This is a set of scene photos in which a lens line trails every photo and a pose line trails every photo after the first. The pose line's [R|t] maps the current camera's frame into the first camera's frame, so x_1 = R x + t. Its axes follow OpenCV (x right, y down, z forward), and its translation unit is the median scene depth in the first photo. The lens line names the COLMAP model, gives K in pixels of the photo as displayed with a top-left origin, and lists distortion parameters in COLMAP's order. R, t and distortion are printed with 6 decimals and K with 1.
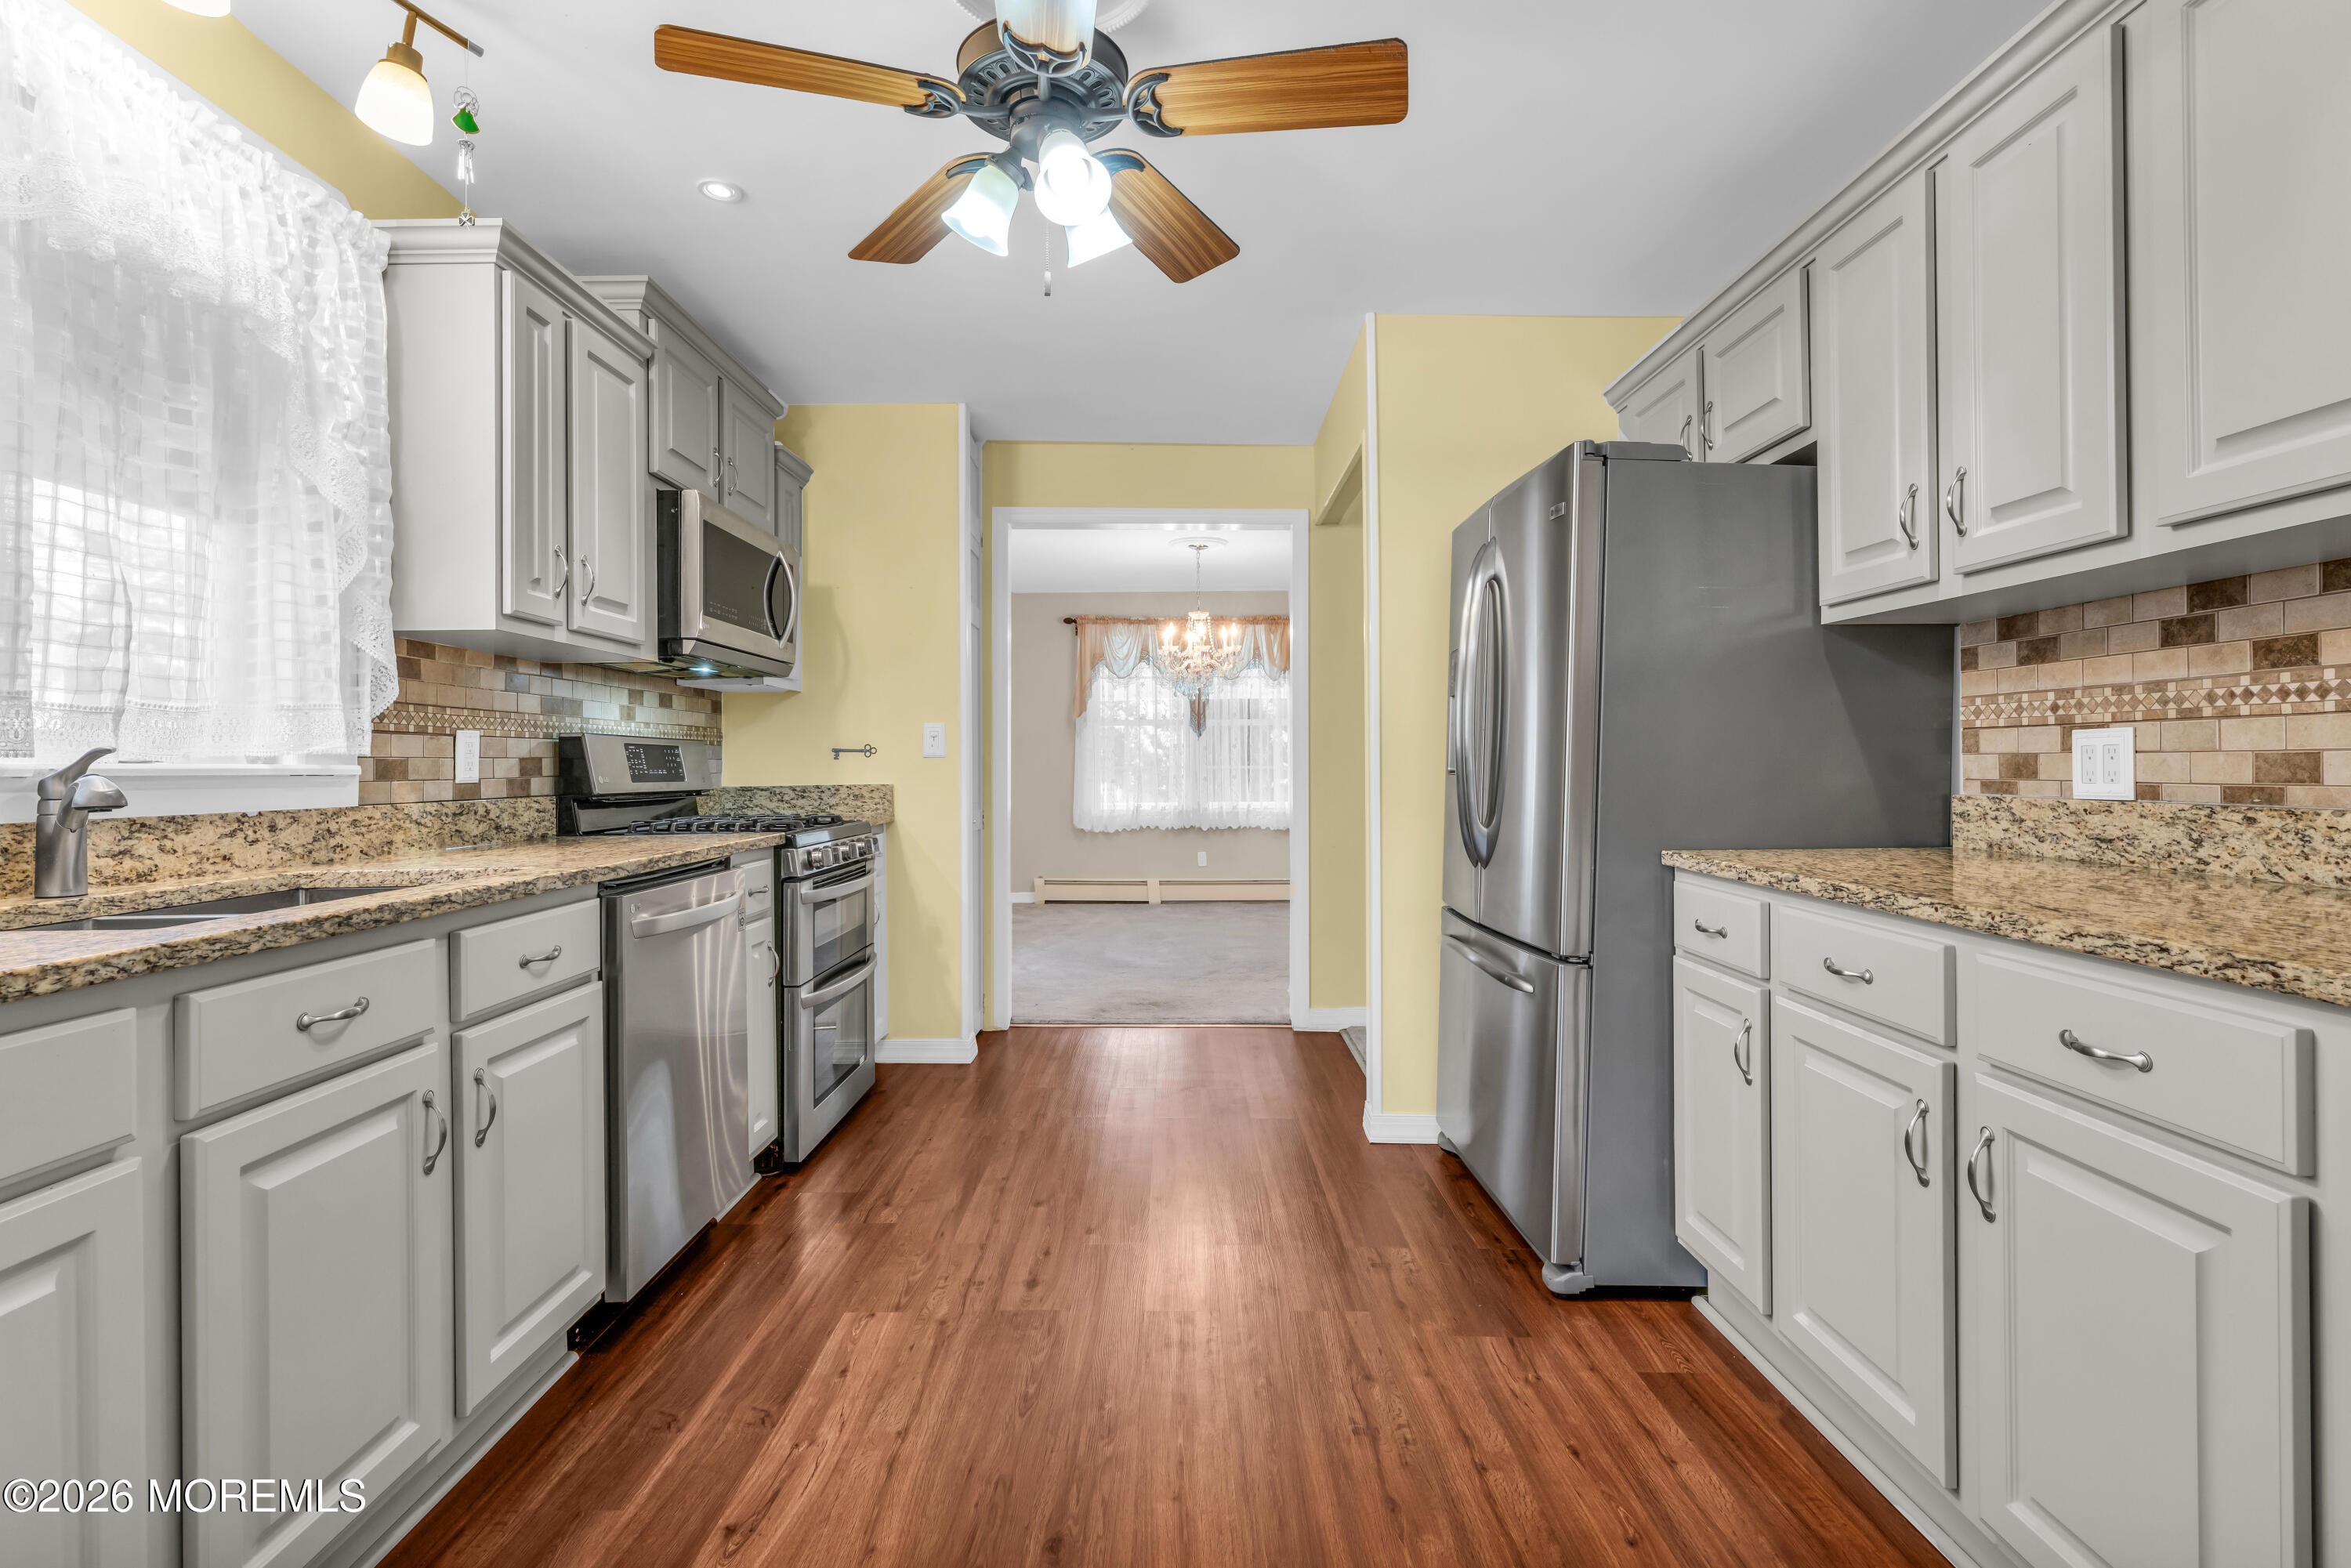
lens RADIAL K [[1111.7, 0, 1170.0], [0, 1111.7, 763.2], [0, 0, 1]] dist [0.000113, 0.000192]
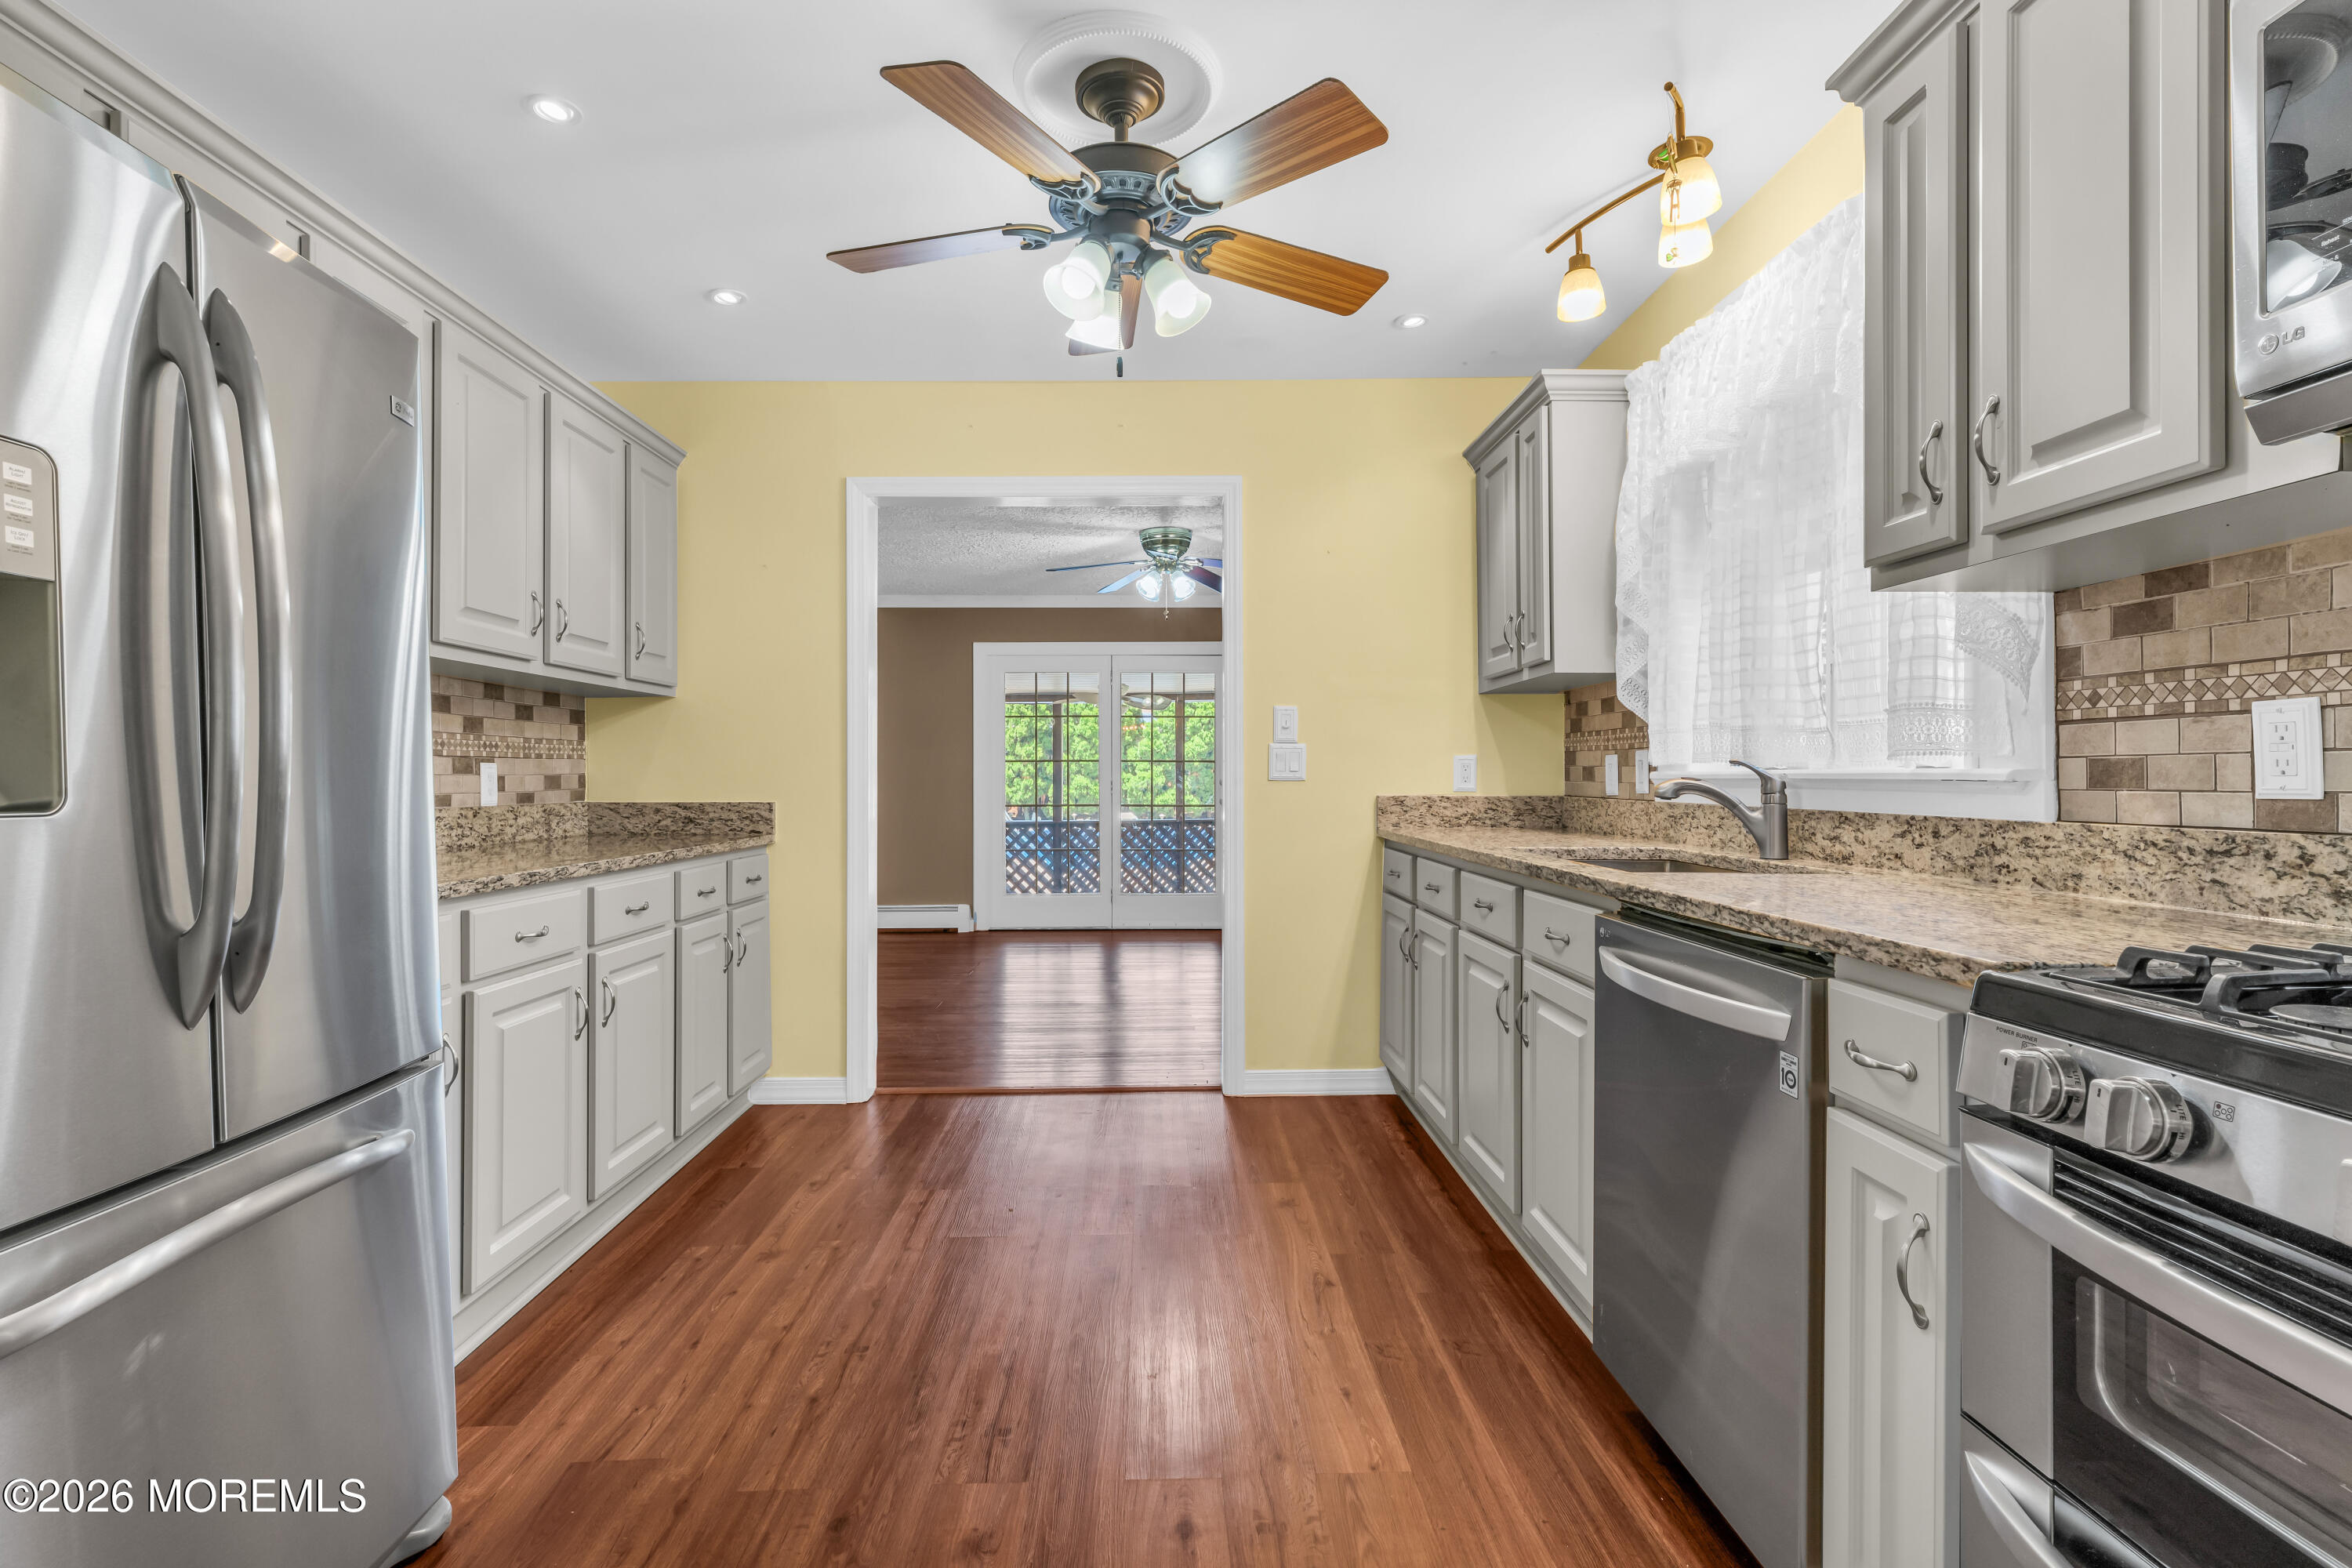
lens RADIAL K [[1100.9, 0, 1178.0], [0, 1100.9, 775.2], [0, 0, 1]] dist [-0.001695, -0.000775]
pose [[-0.999538, 0.010123, -0.028664, -0.115390], [0.010245, 0.999939, -0.004098, 0.003954], [0.028621, -0.004390, -0.999581, 1.856253]]
